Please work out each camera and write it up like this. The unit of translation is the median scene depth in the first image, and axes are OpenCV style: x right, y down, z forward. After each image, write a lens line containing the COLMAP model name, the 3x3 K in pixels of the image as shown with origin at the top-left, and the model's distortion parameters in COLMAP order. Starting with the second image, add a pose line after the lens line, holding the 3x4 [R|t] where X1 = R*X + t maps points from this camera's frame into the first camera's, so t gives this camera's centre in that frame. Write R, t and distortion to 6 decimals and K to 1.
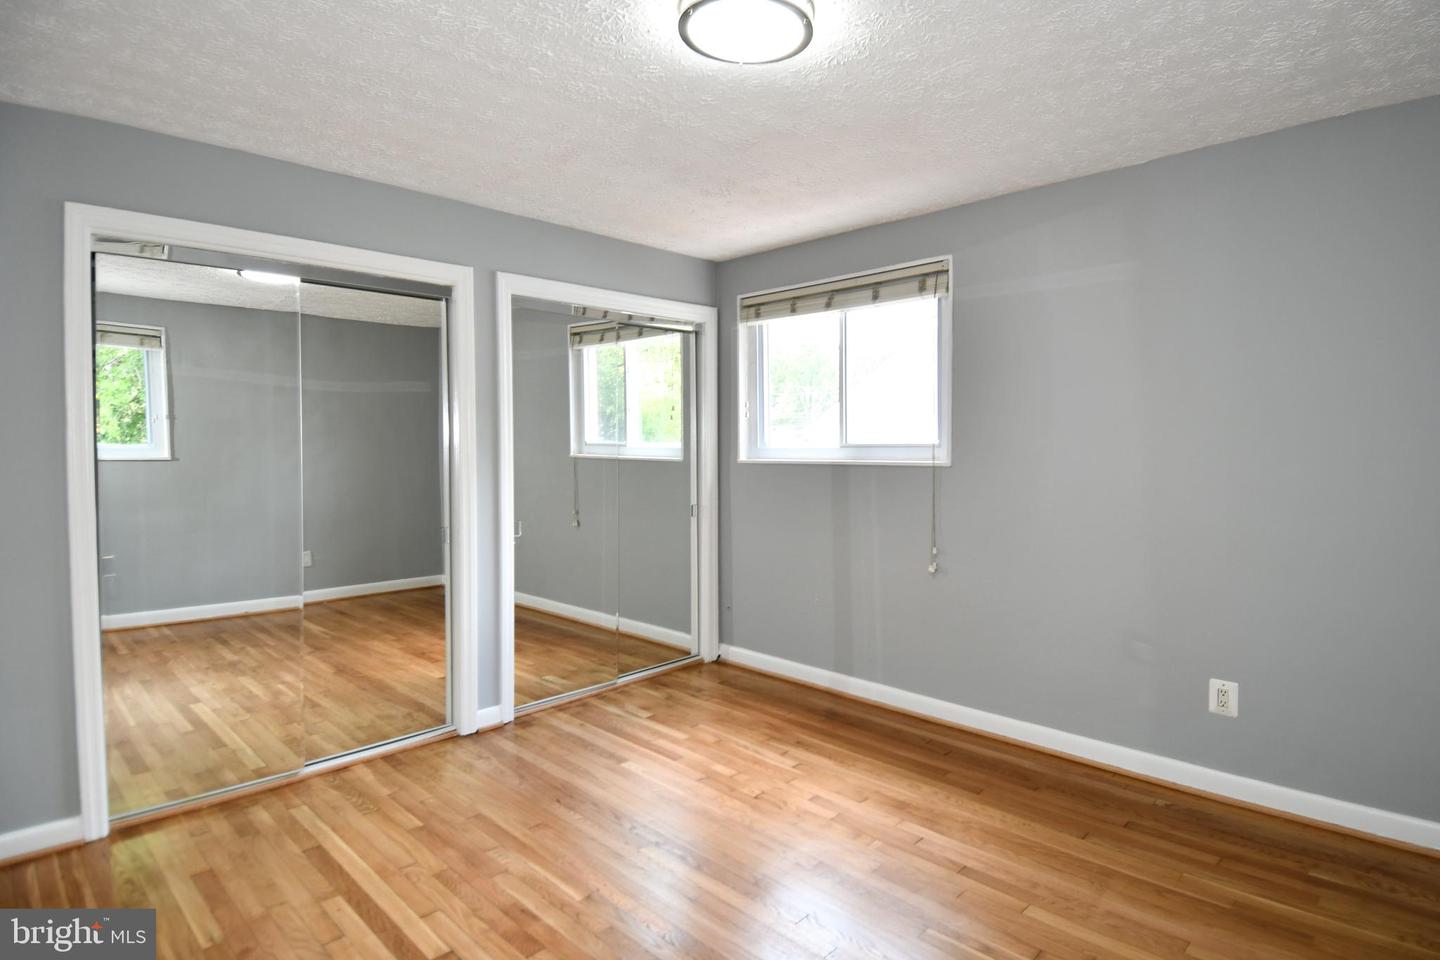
lens RADIAL K [[771.3, 0, 727.3], [0, 771.3, 477.8], [0, 0, 1]] dist [0.035669, -0.034306]
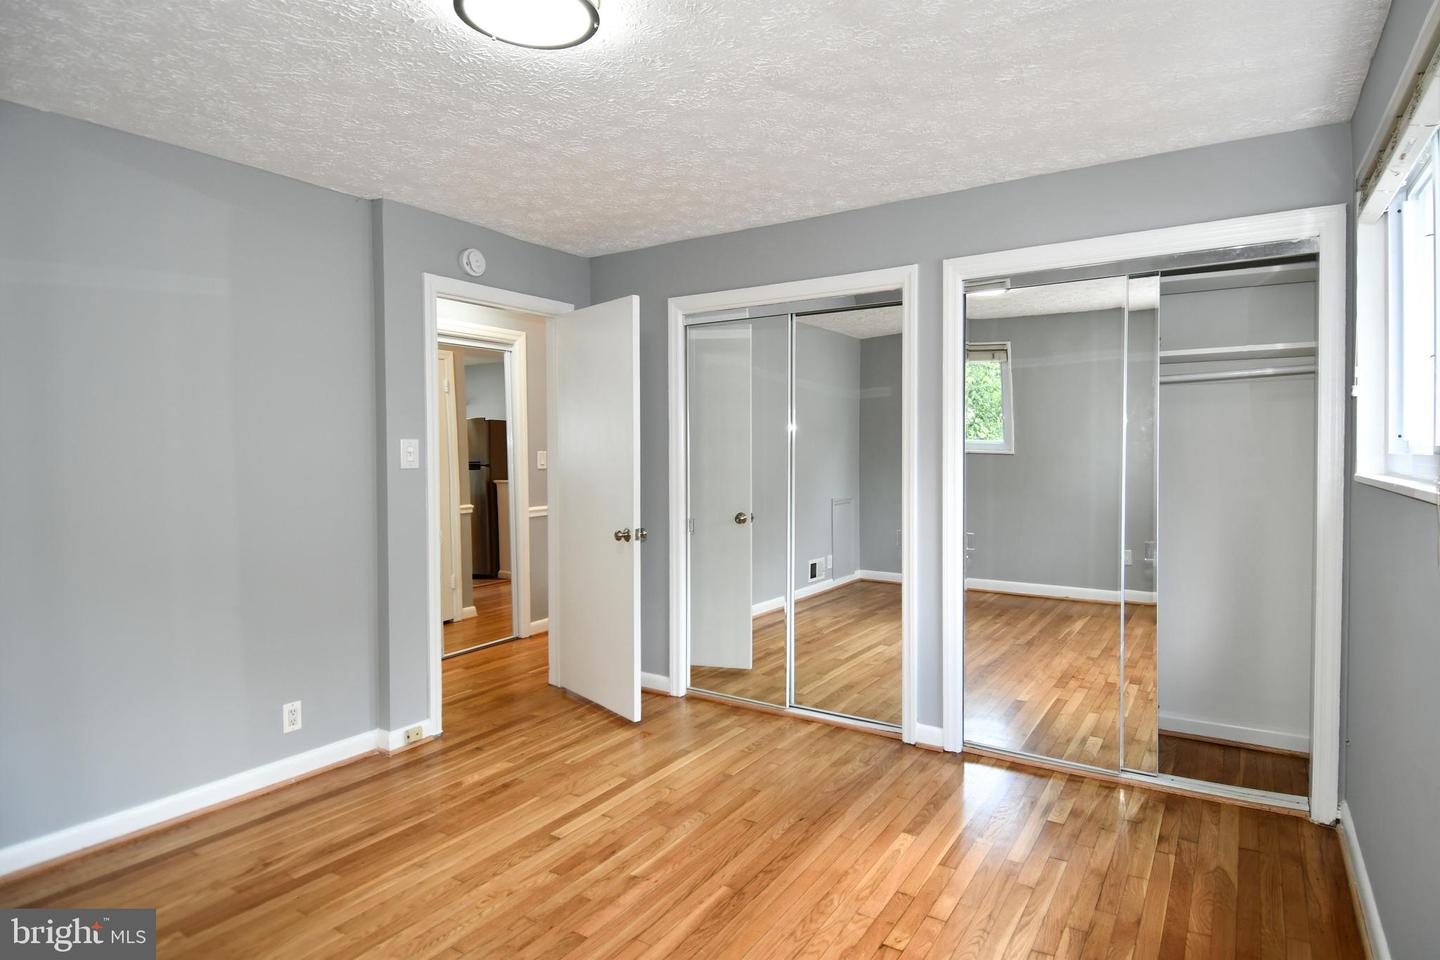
lens RADIAL K [[771.3, 0, 729.7], [0, 771.3, 456.7], [0, 0, 1]] dist [0.035669, -0.034306]
pose [[0.229742, 0.024083, -0.972954, 0.594574], [-0.034669, 0.999262, 0.016548, -0.040657], [0.972634, 0.029930, 0.230407, 0.585505]]
